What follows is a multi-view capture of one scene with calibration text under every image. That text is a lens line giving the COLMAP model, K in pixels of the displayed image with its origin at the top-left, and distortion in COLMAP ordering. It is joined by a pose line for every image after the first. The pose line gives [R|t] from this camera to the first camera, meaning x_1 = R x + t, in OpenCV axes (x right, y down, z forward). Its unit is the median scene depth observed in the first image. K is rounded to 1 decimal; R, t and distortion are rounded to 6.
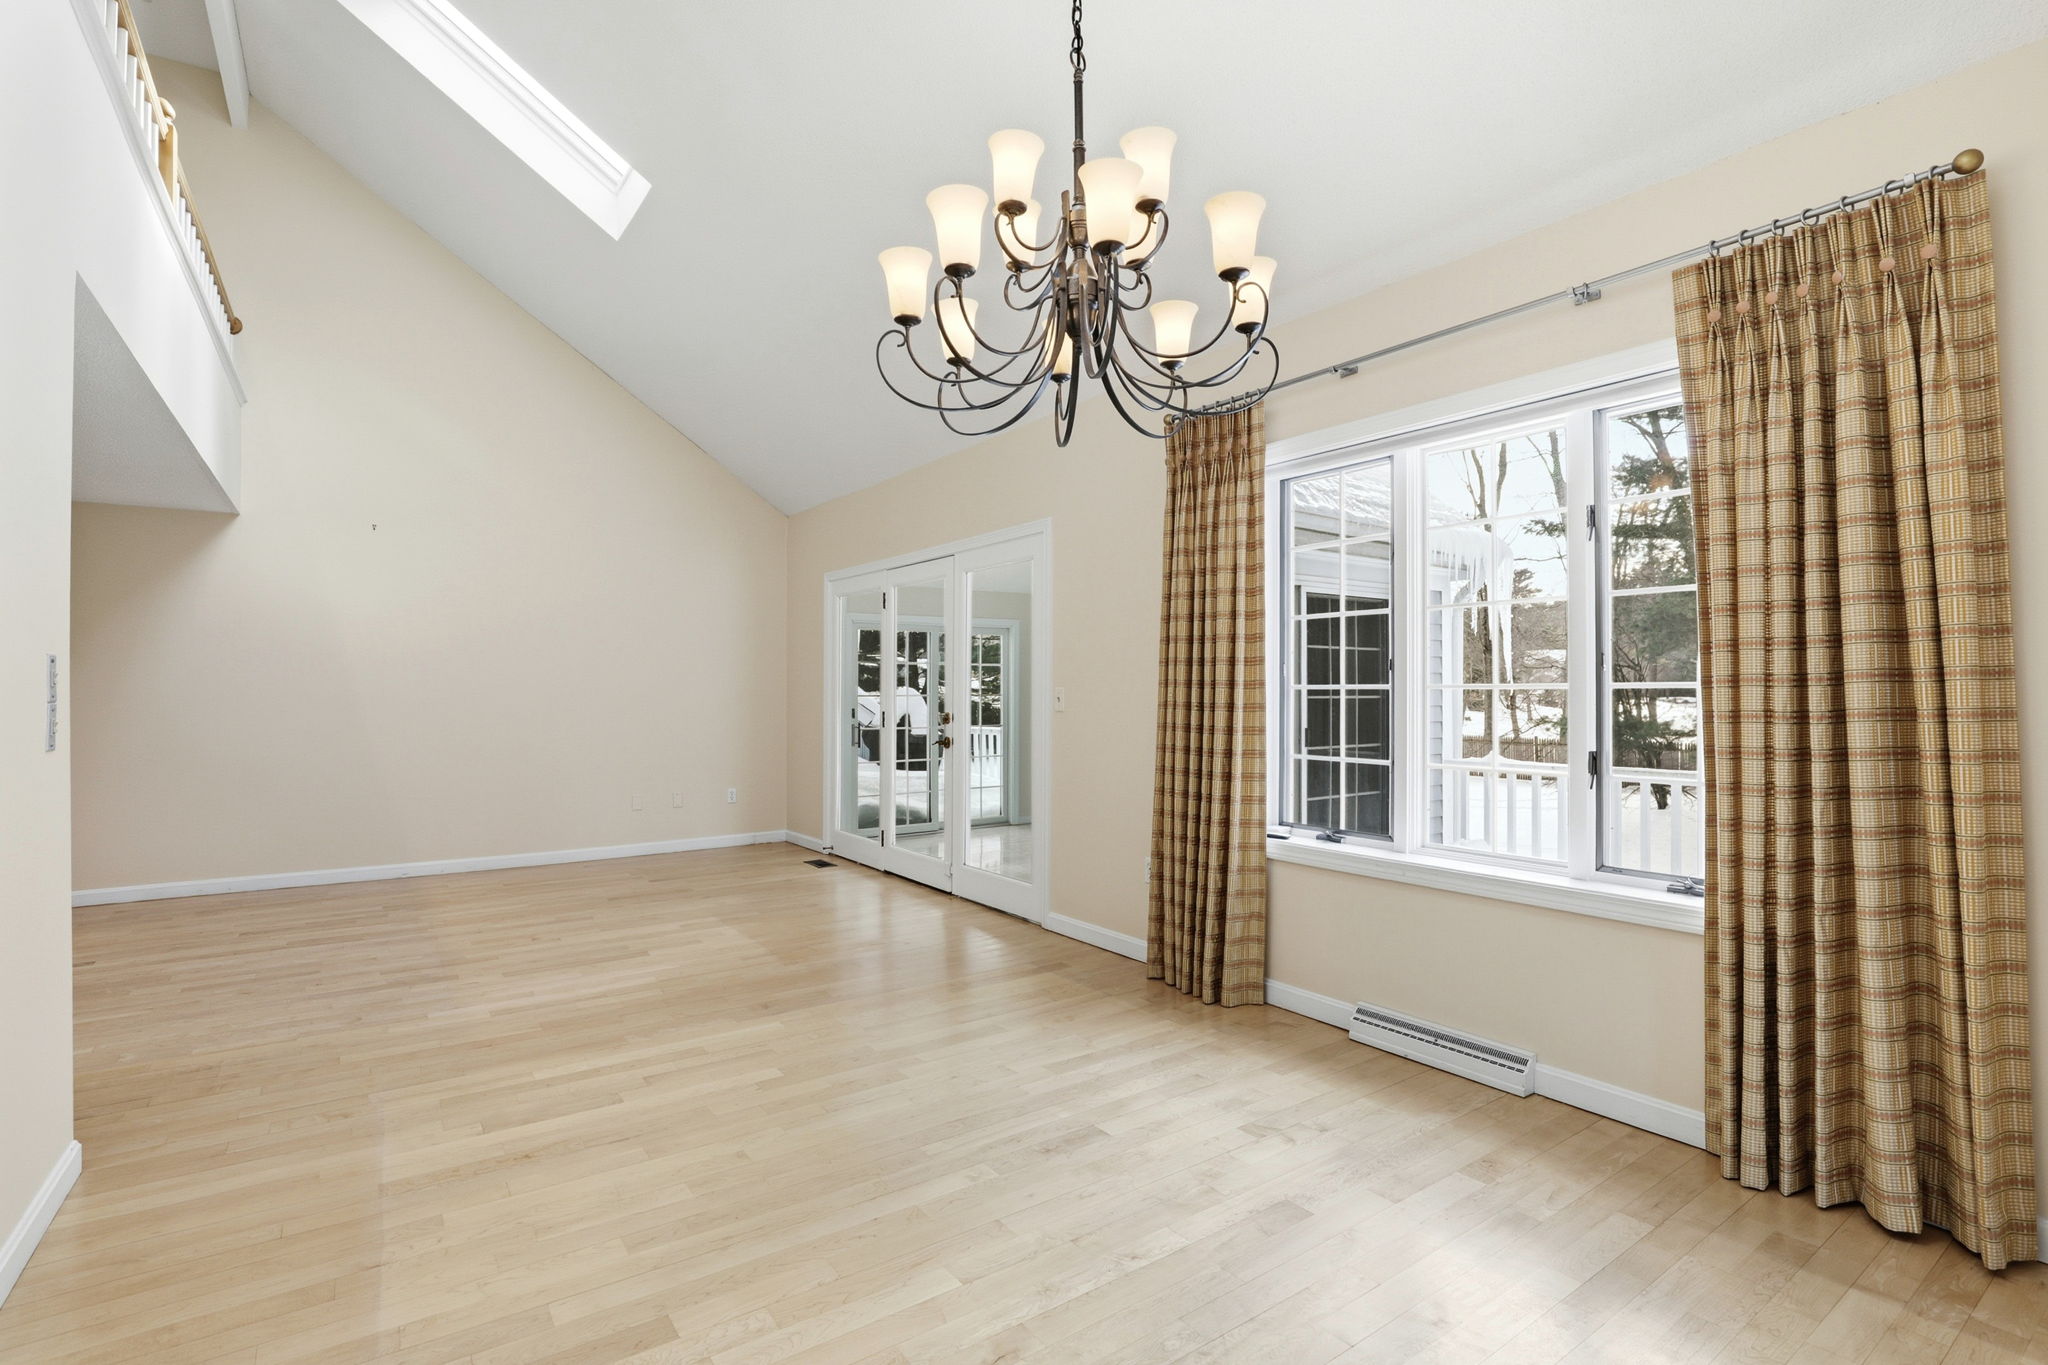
lens RADIAL K [[969.4, 0, 1019.7], [0, 969.4, 679.6], [0, 0, 1]] dist [-0.032838, -0.000176]
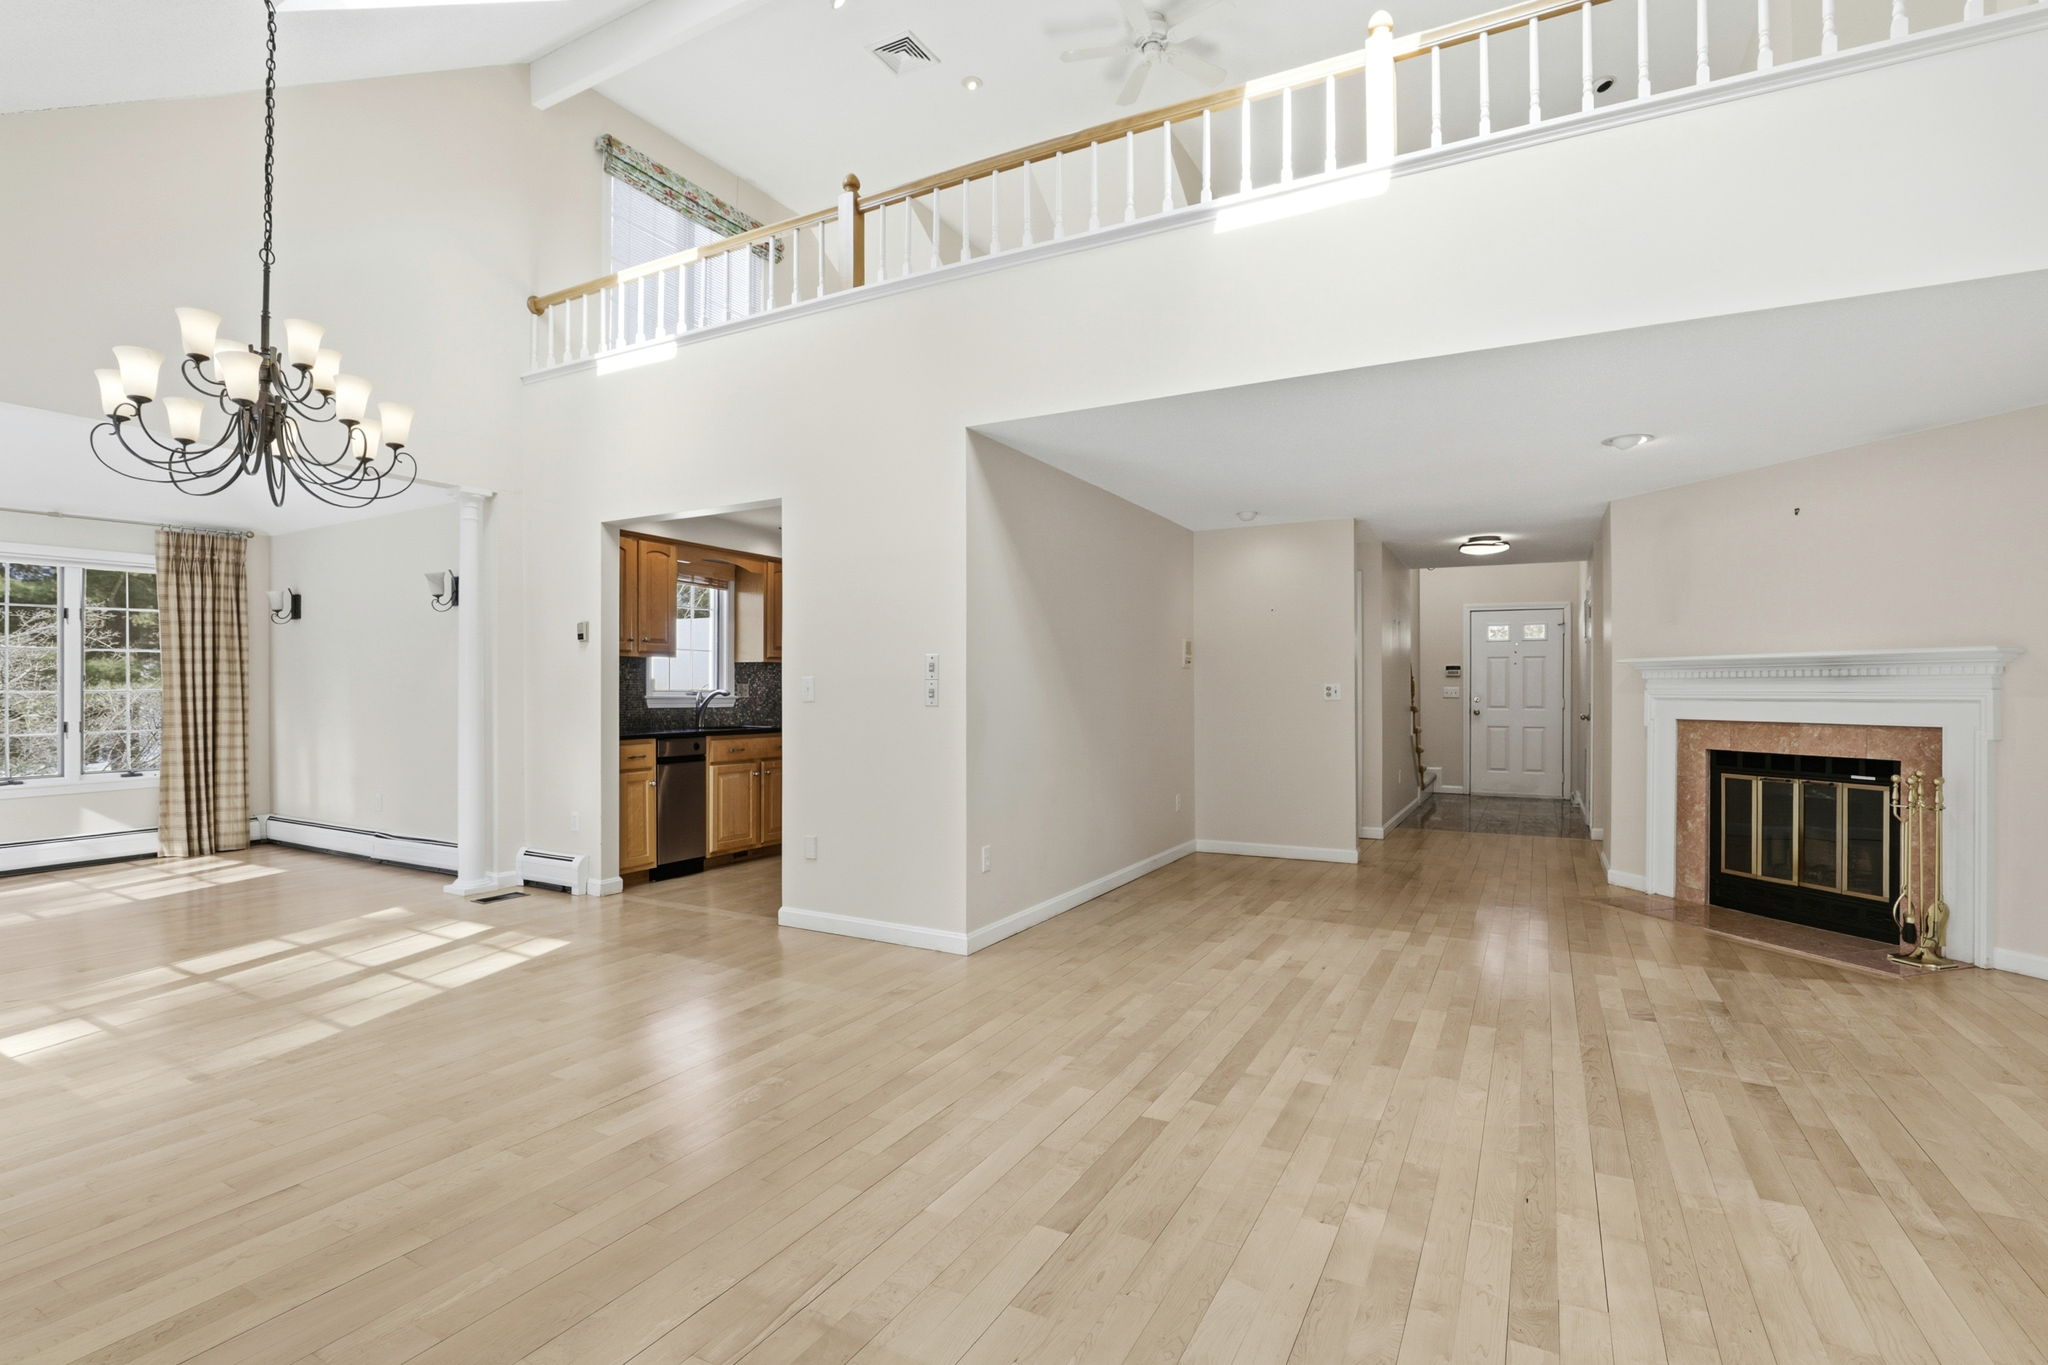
lens RADIAL K [[958.7, 0, 1016.9], [0, 958.7, 693.2], [0, 0, 1]] dist [-0.031405, 0.001787]
pose [[-0.896382, 0.006733, -0.443232, -0.203112], [0.007300, 0.999973, 0.000428, 0.030747], [0.443223, -0.002852, -0.896407, 1.685389]]
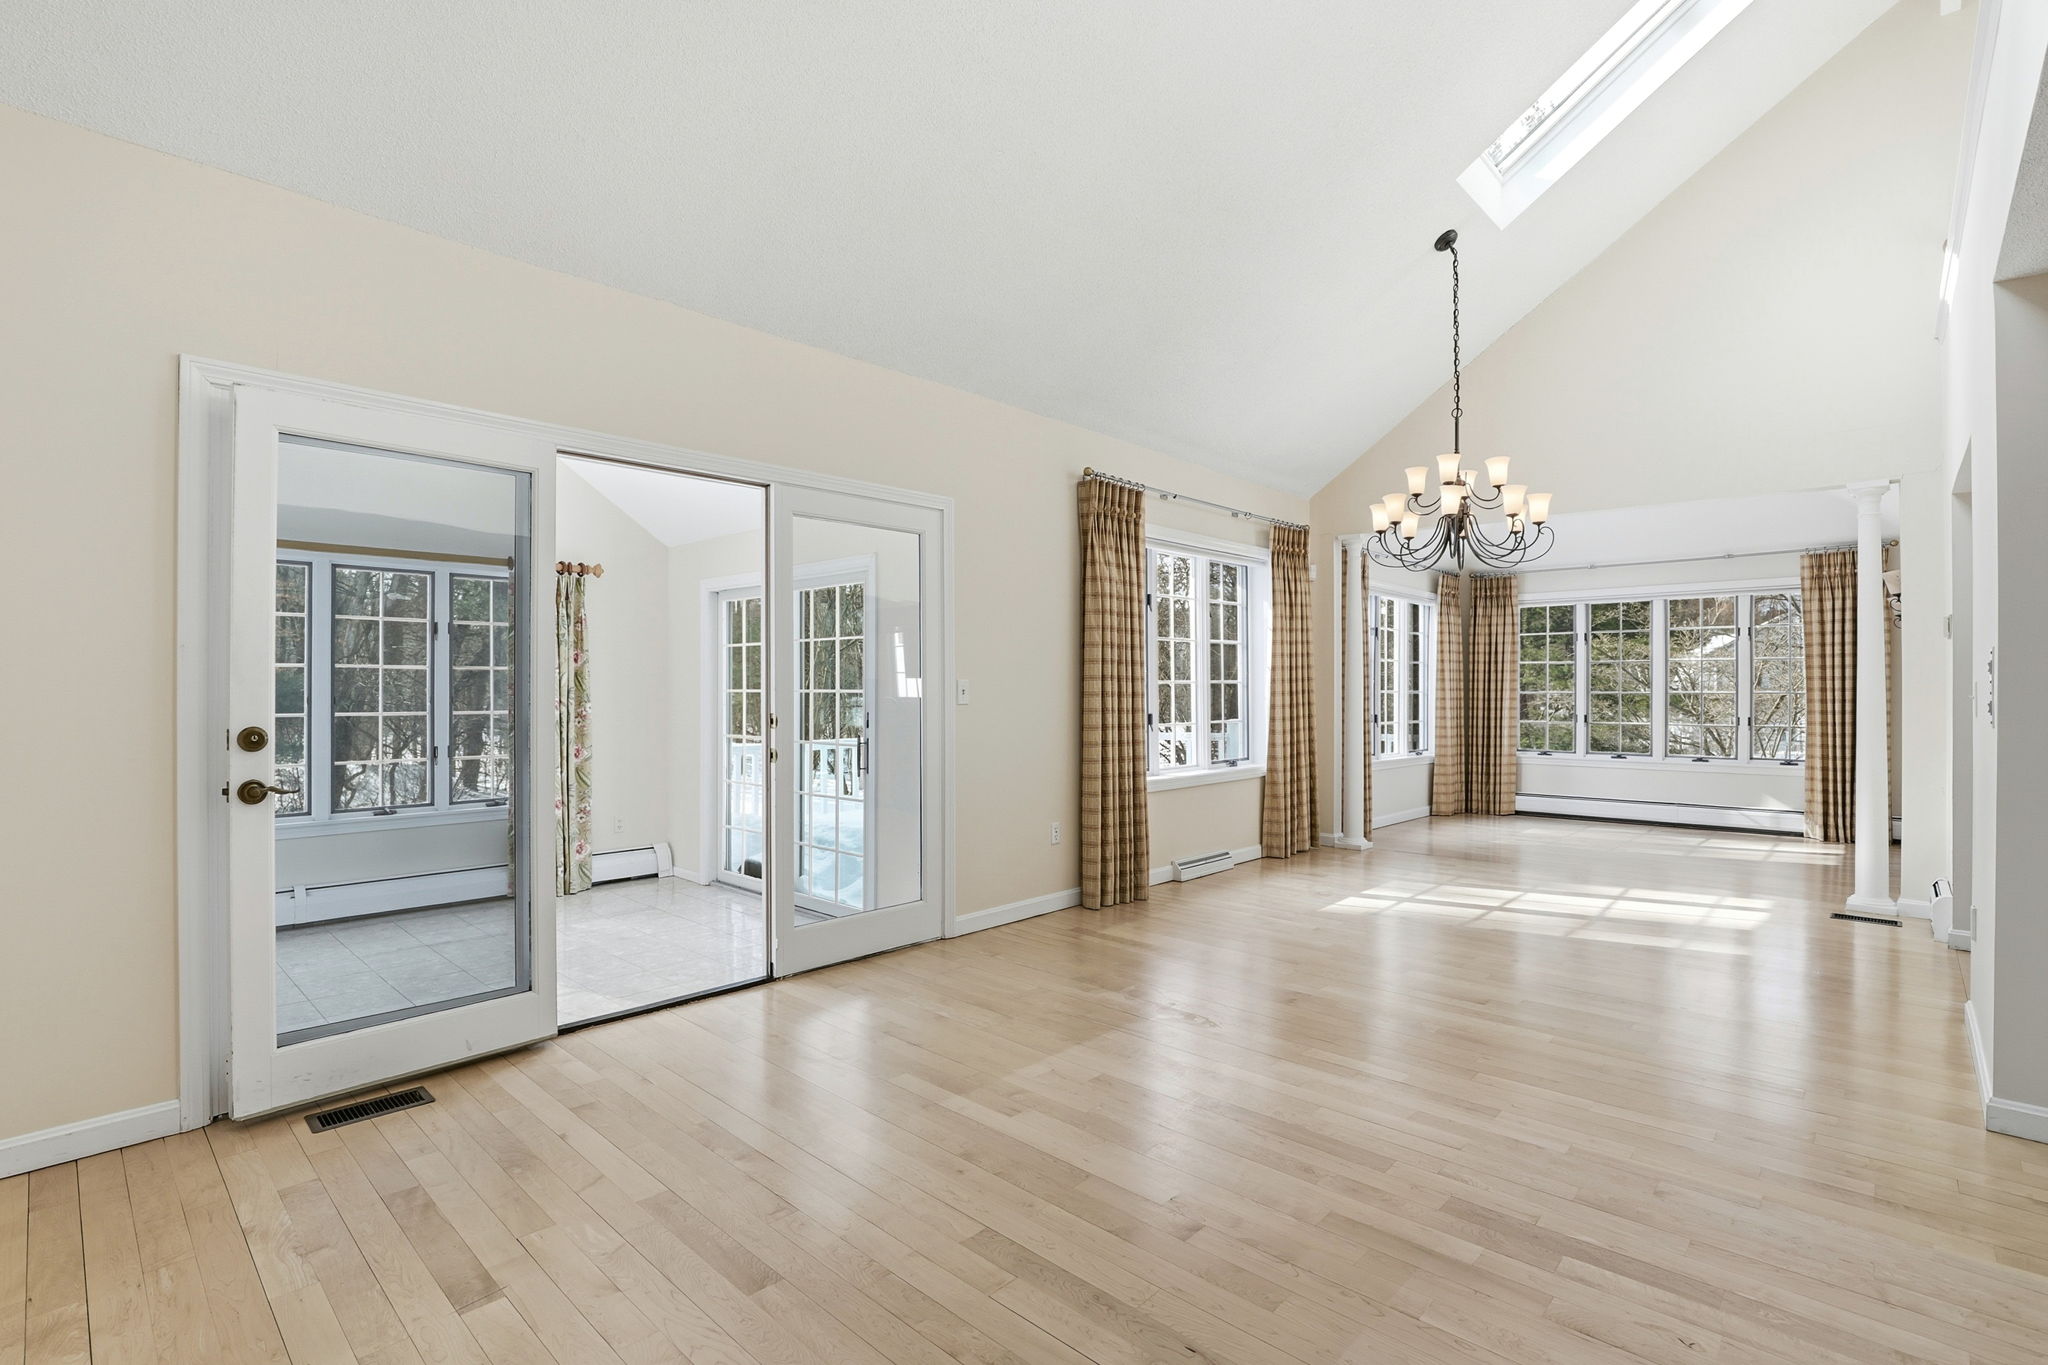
lens RADIAL K [[954.1, 0, 1018.7], [0, 954.1, 682.9], [0, 0, 1]] dist [-0.030951, 0.001060]
pose [[-0.202684, 0.005296, 0.979230, -1.172791], [-0.008729, 0.999936, -0.007215, 0.022363], [-0.979205, -0.010010, -0.202625, 1.484445]]
